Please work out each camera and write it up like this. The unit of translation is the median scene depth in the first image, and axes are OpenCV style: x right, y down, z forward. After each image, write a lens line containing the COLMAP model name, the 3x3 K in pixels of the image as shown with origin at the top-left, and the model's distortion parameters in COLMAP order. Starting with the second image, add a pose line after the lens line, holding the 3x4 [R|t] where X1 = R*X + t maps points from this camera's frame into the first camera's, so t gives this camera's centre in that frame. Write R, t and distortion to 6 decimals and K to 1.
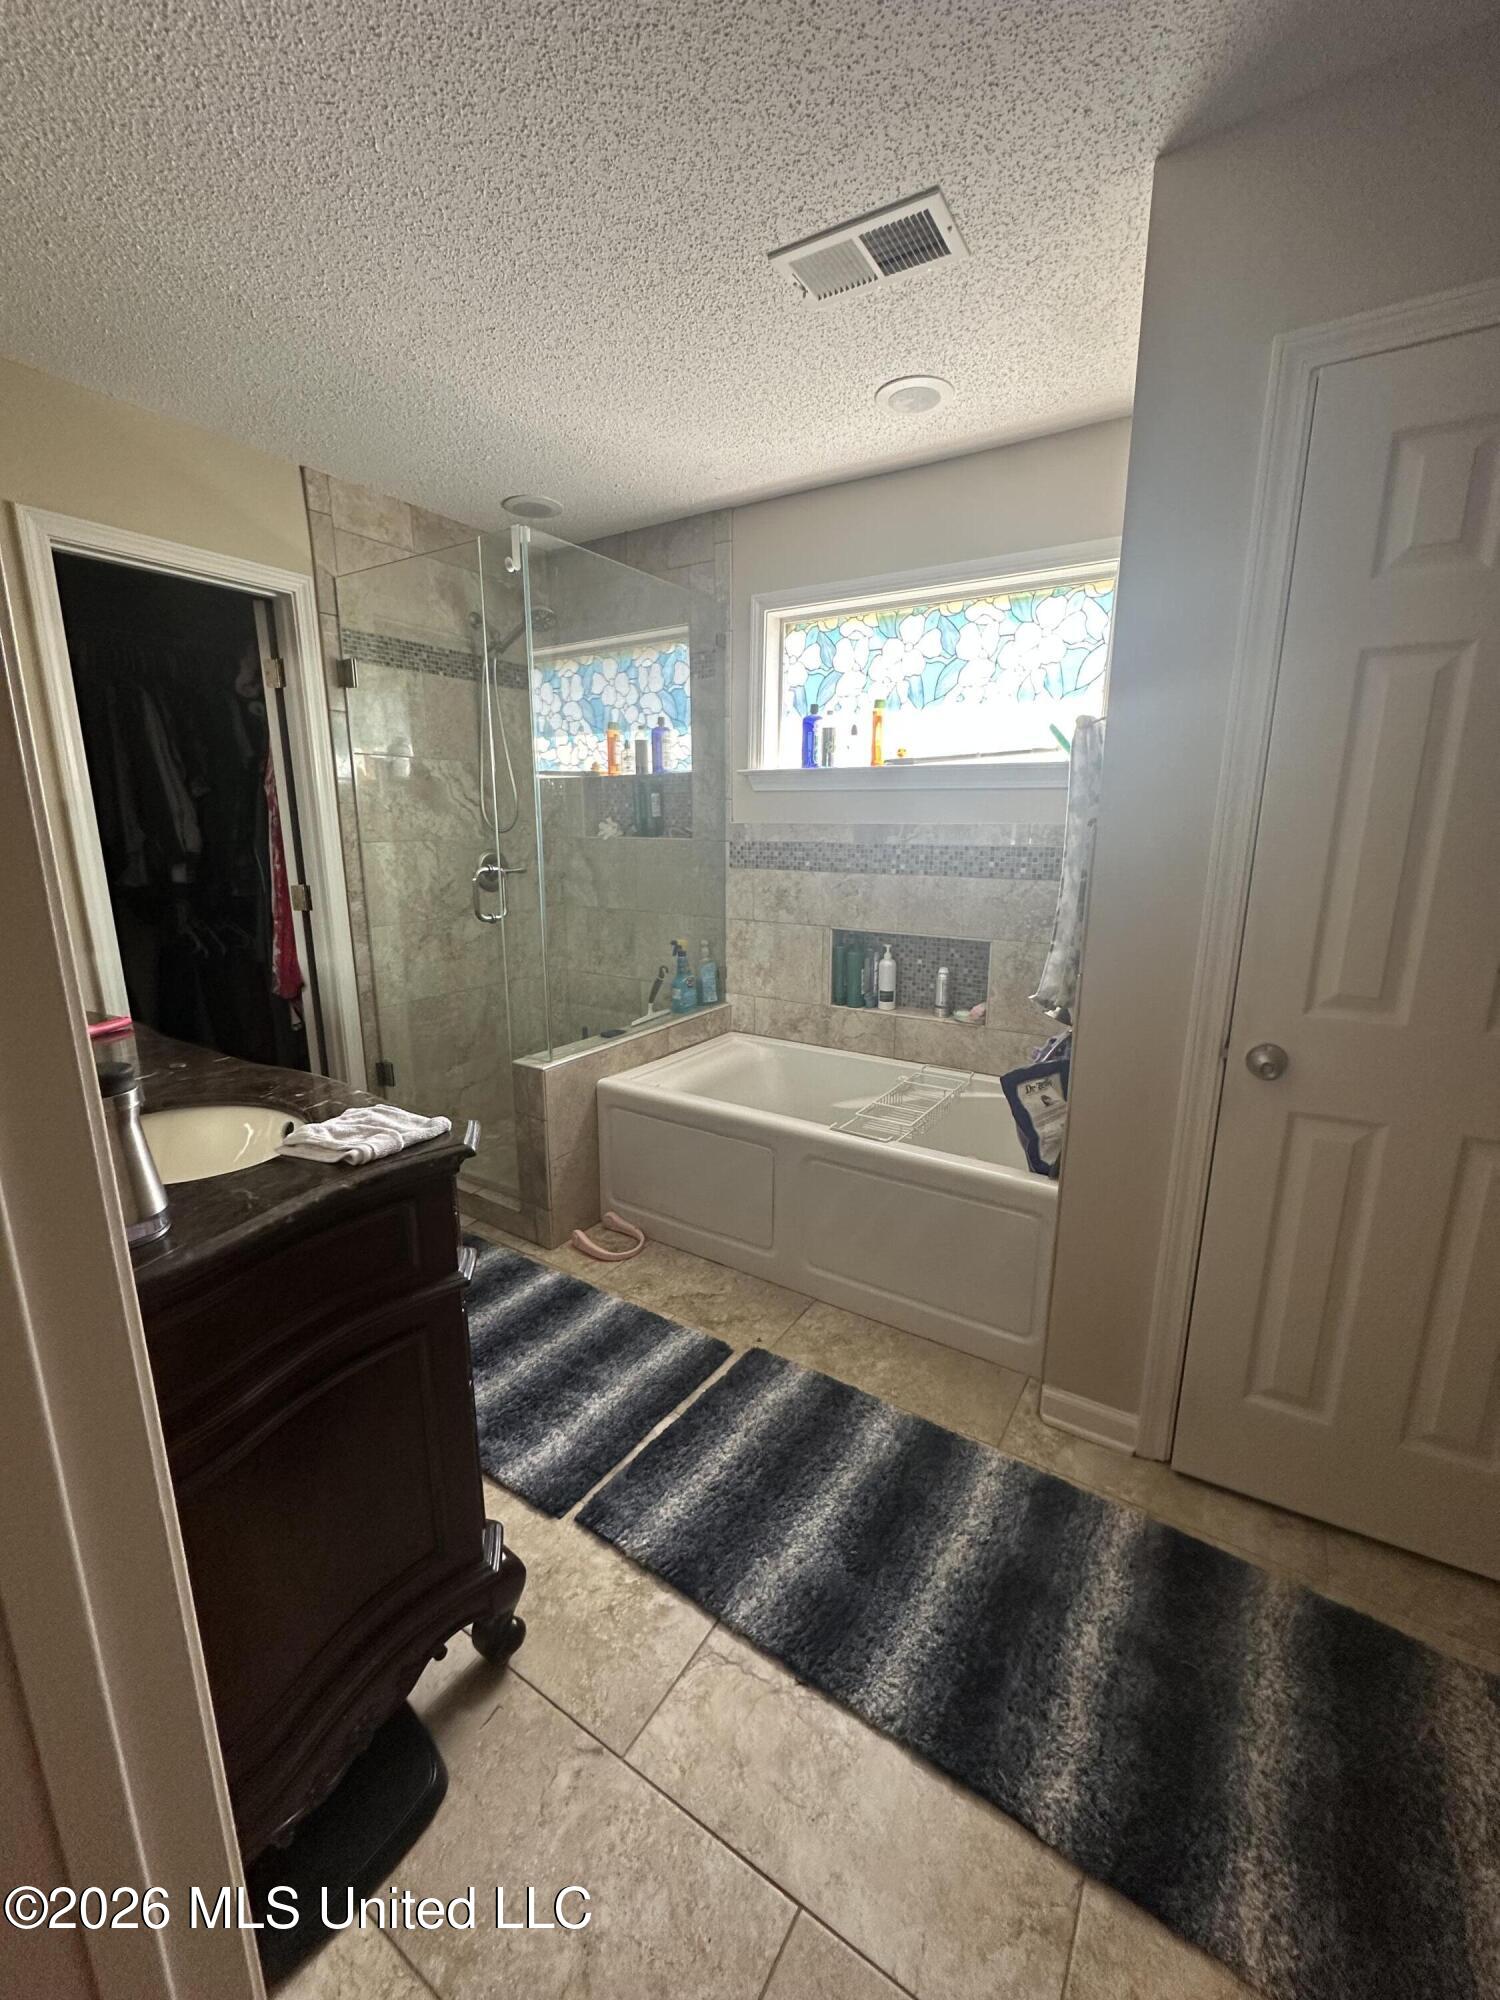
lens RADIAL K [[800.2, 0, 751.0], [0, 800.2, 995.5], [0, 0, 1]] dist [0.001398, 0.000495]
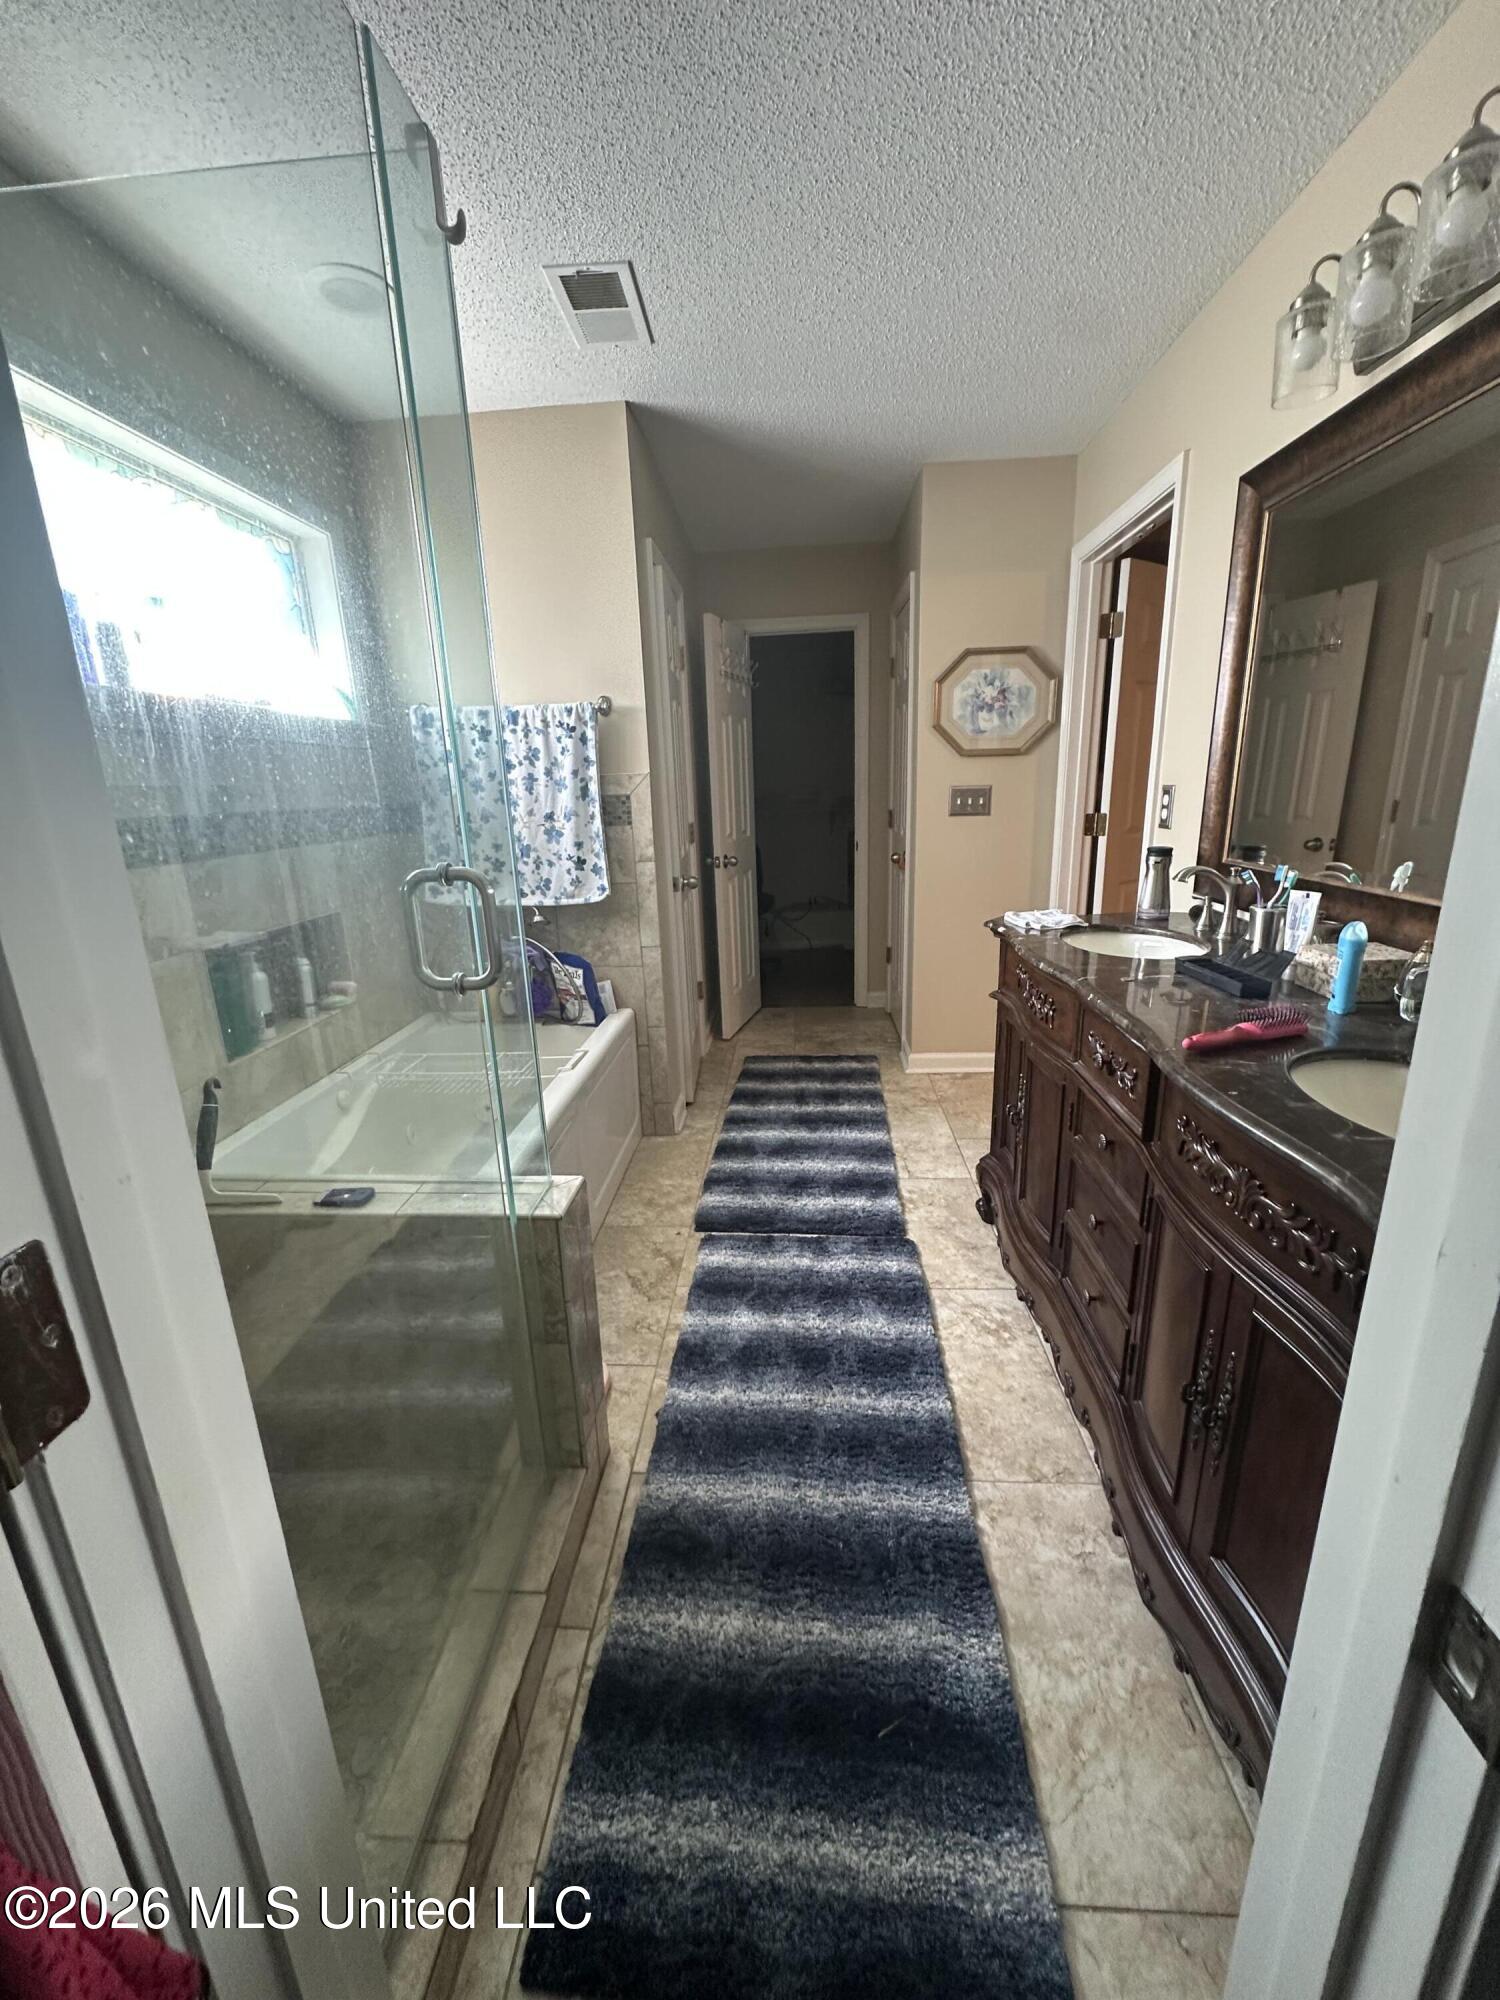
lens RADIAL K [[800.2, 0, 743.6], [0, 800.2, 1007.0], [0, 0, 1]] dist [0.001398, 0.000495]
pose [[-0.477888, -0.223563, 0.849495, -0.884942], [0.224656, 0.903803, 0.364238, -0.238948], [-0.849207, 0.364909, -0.381692, 1.188539]]
